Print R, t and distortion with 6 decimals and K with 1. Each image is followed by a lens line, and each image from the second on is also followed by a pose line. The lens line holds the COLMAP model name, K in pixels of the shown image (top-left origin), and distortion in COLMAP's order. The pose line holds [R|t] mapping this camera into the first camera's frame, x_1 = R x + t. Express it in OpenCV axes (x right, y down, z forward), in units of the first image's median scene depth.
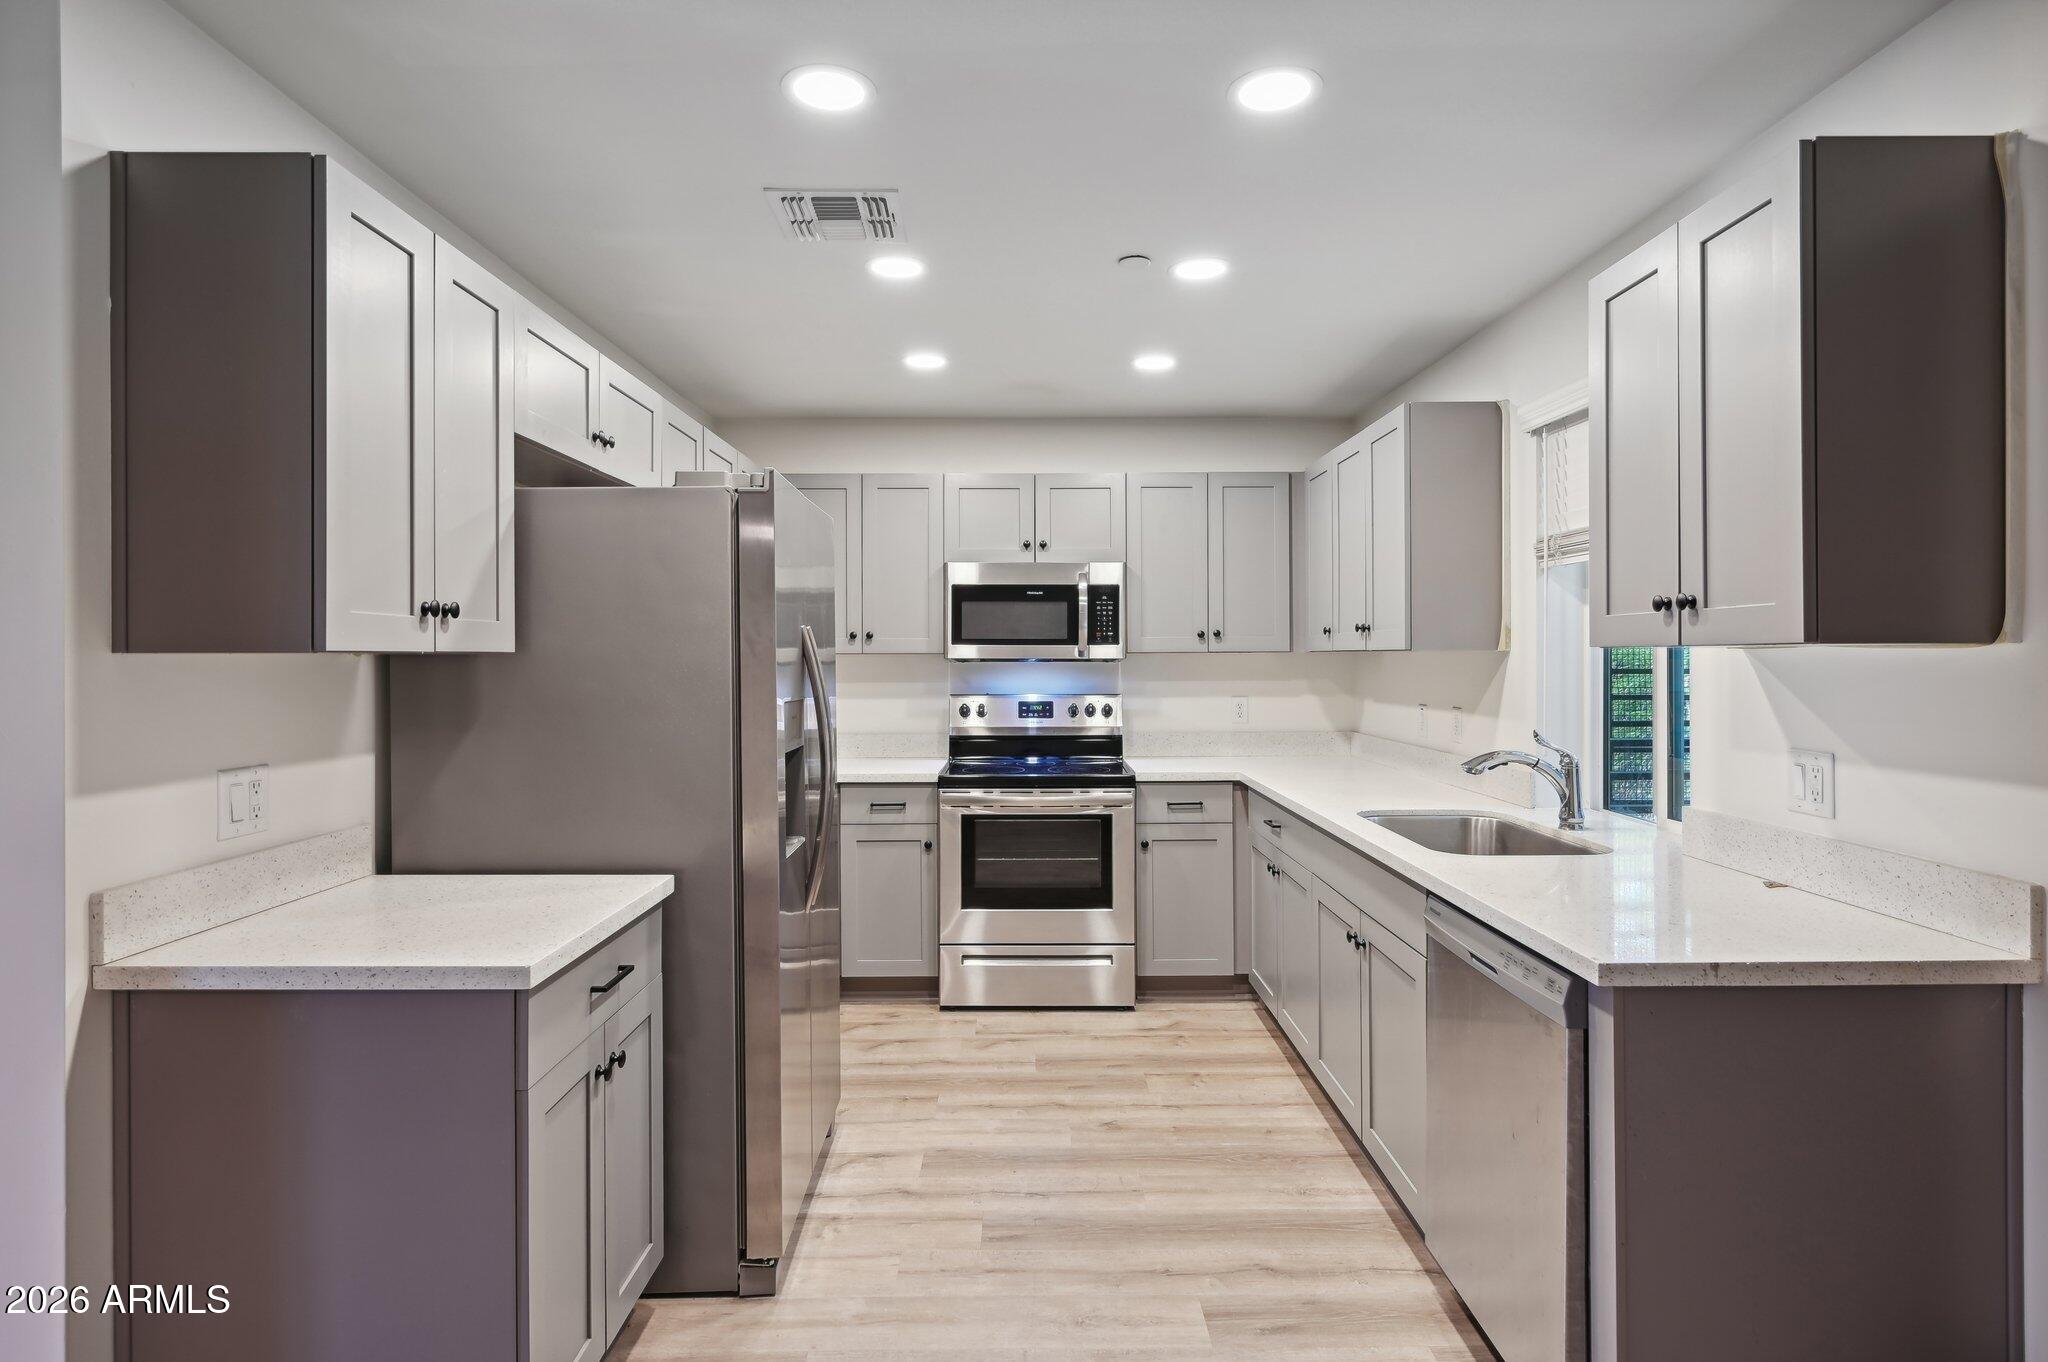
lens RADIAL K [[1071.4, 0, 1020.9], [0, 1071.4, 653.1], [0, 0, 1]] dist [-0.001009, -0.000091]
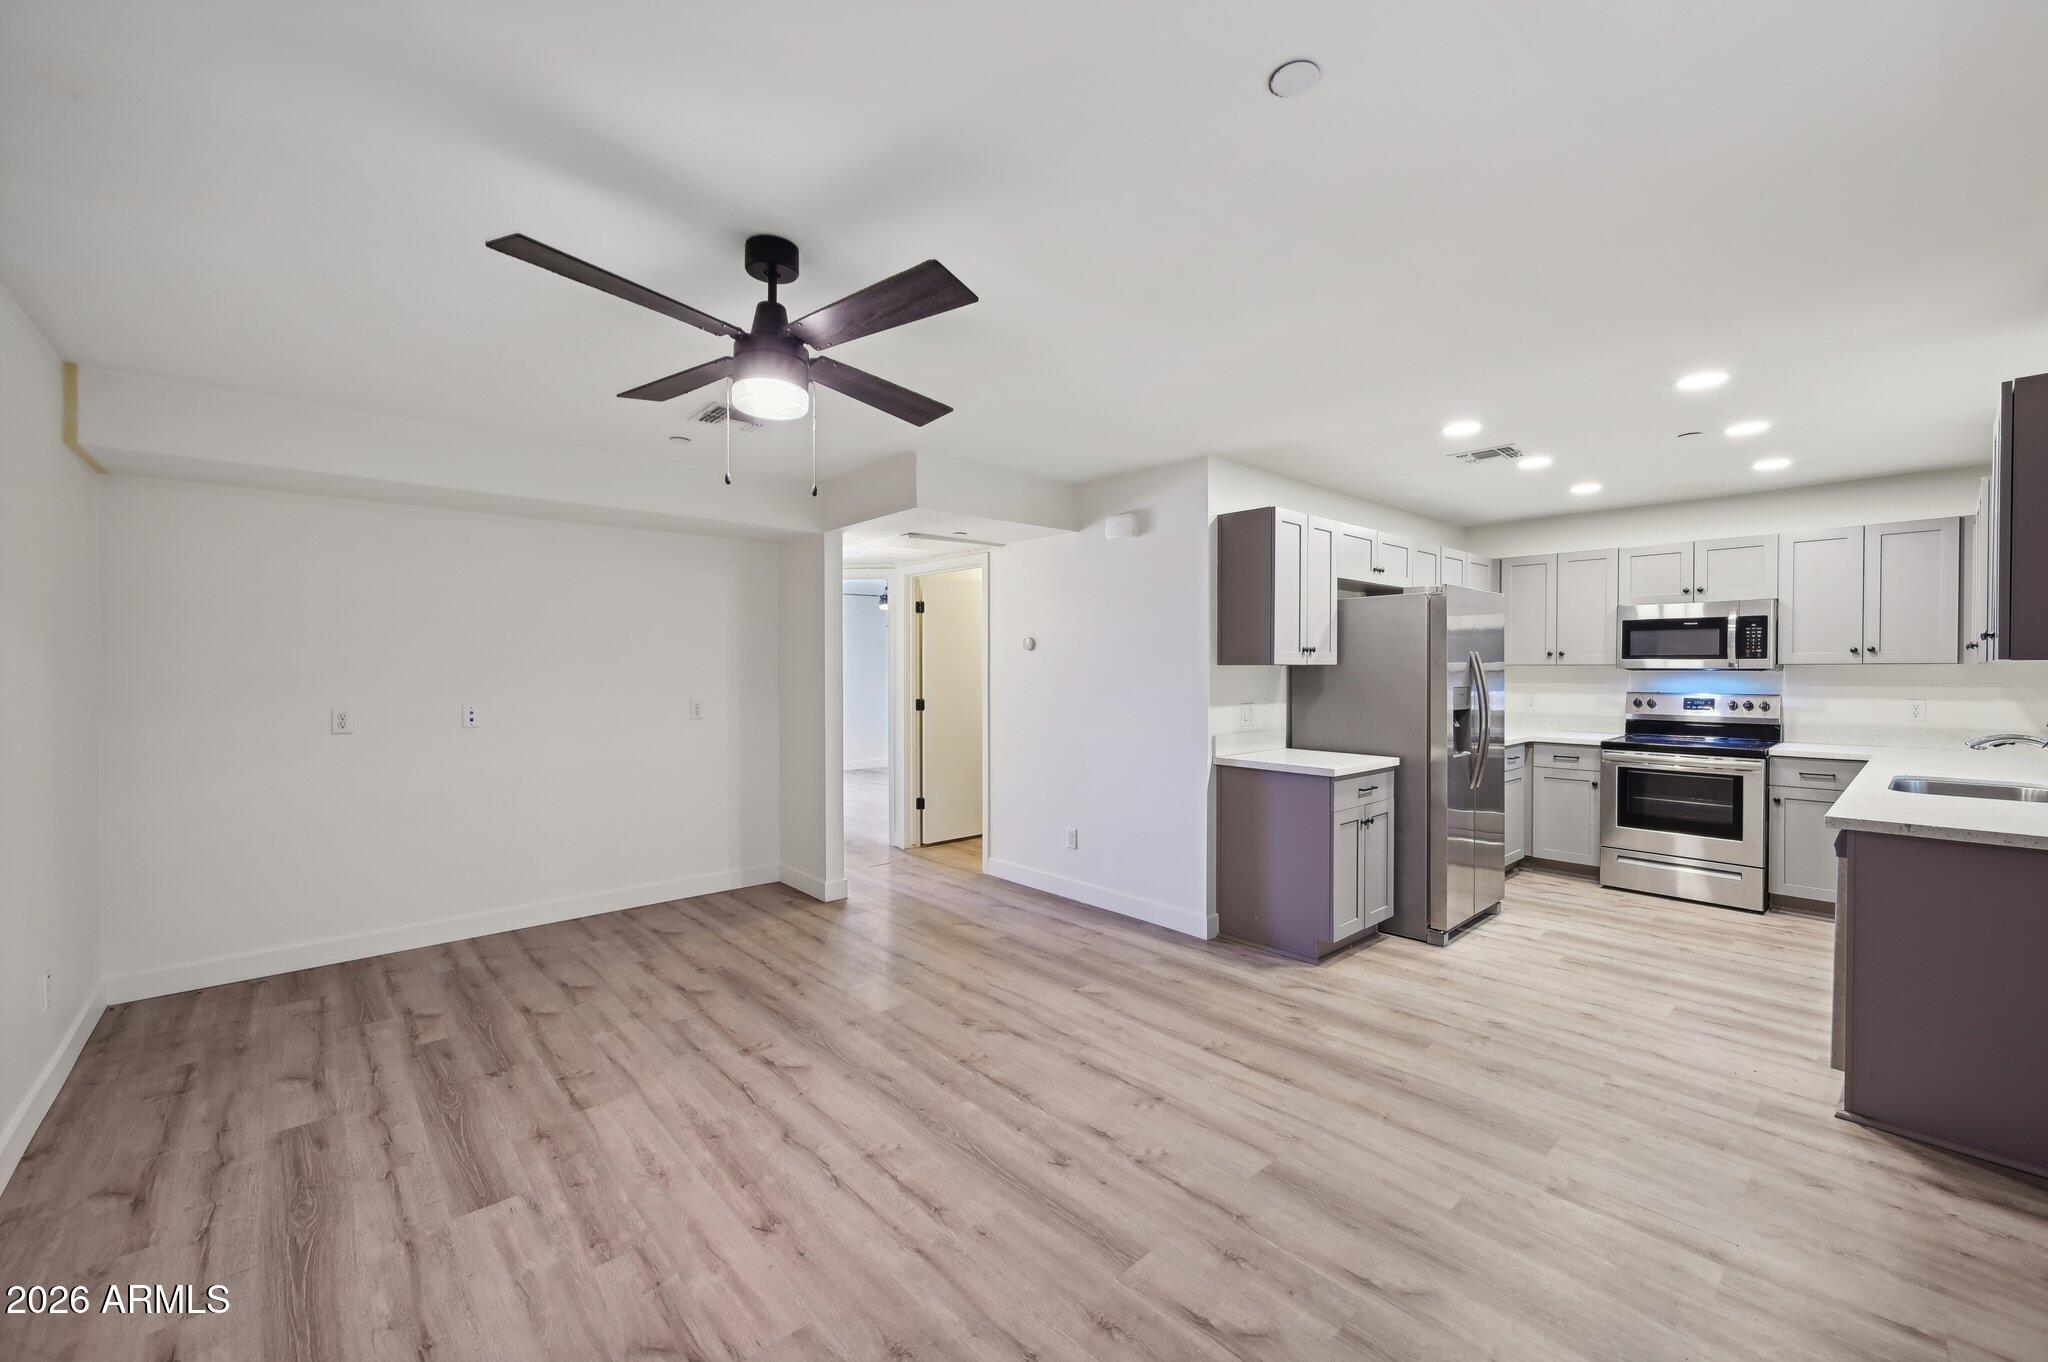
lens RADIAL K [[820.1, 0, 1020.5], [0, 820.1, 681.9], [0, 0, 1]] dist [-0.001789, 0.000058]
pose [[0.661863, 0.016027, -0.749454, 0.287424], [0.000622, 0.999759, 0.021929, -0.001784], [0.749625, -0.014980, 0.661694, -0.499763]]
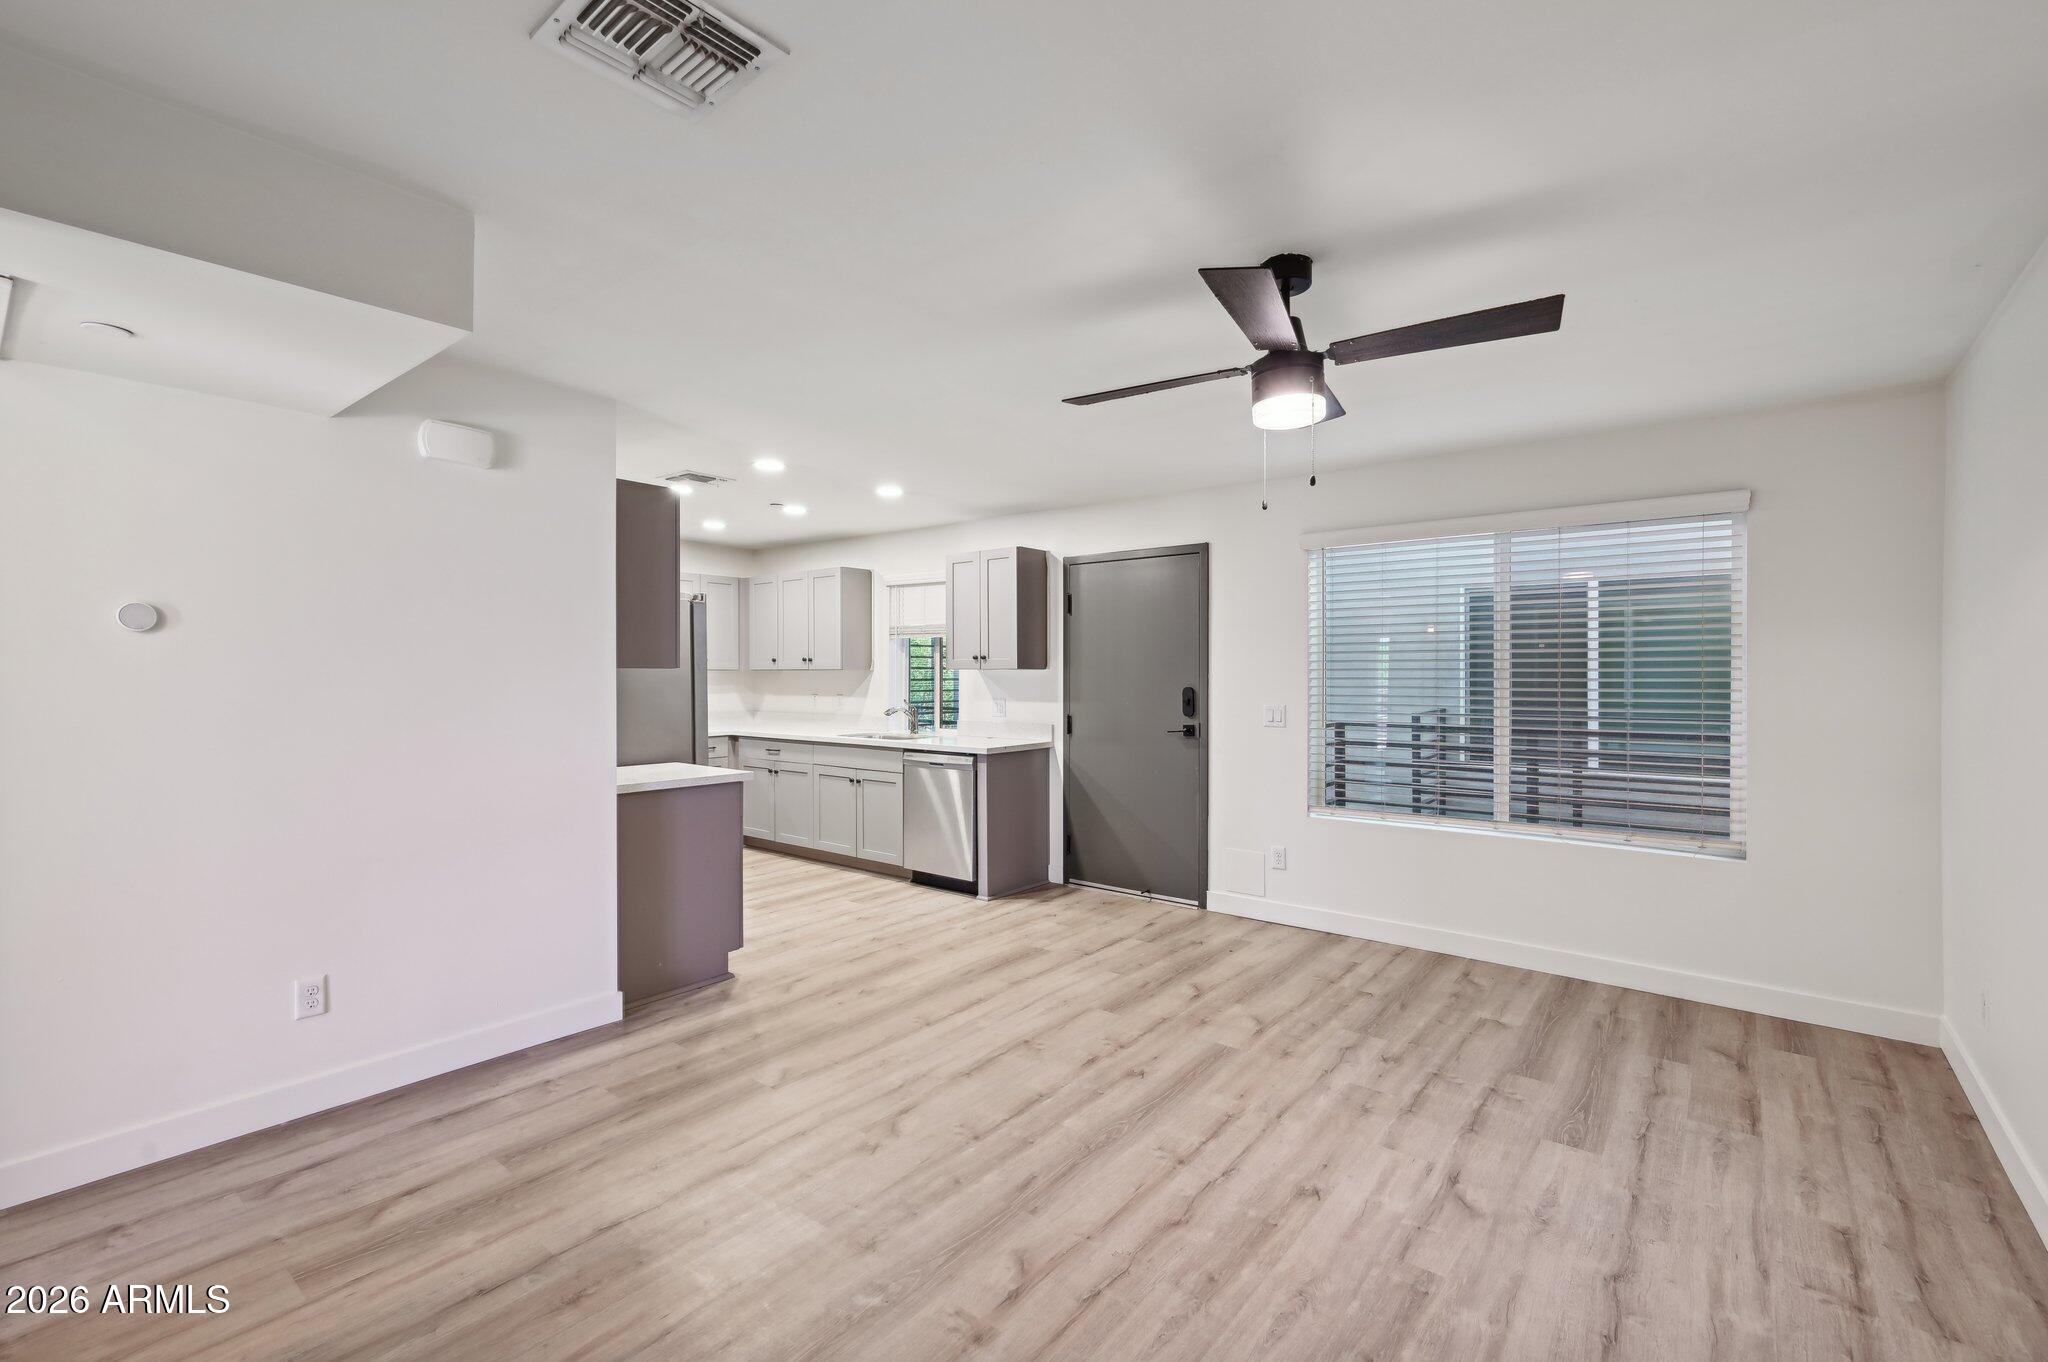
lens RADIAL K [[909.4, 0, 1019.6], [0, 909.4, 686.4], [0, 0, 1]] dist [-0.004893, -0.000034]
pose [[0.624014, -0.008894, 0.781362, -0.853310], [-0.003369, 0.999895, 0.014073, 0.004366], [-0.781406, -0.011414, 0.623919, -0.506479]]
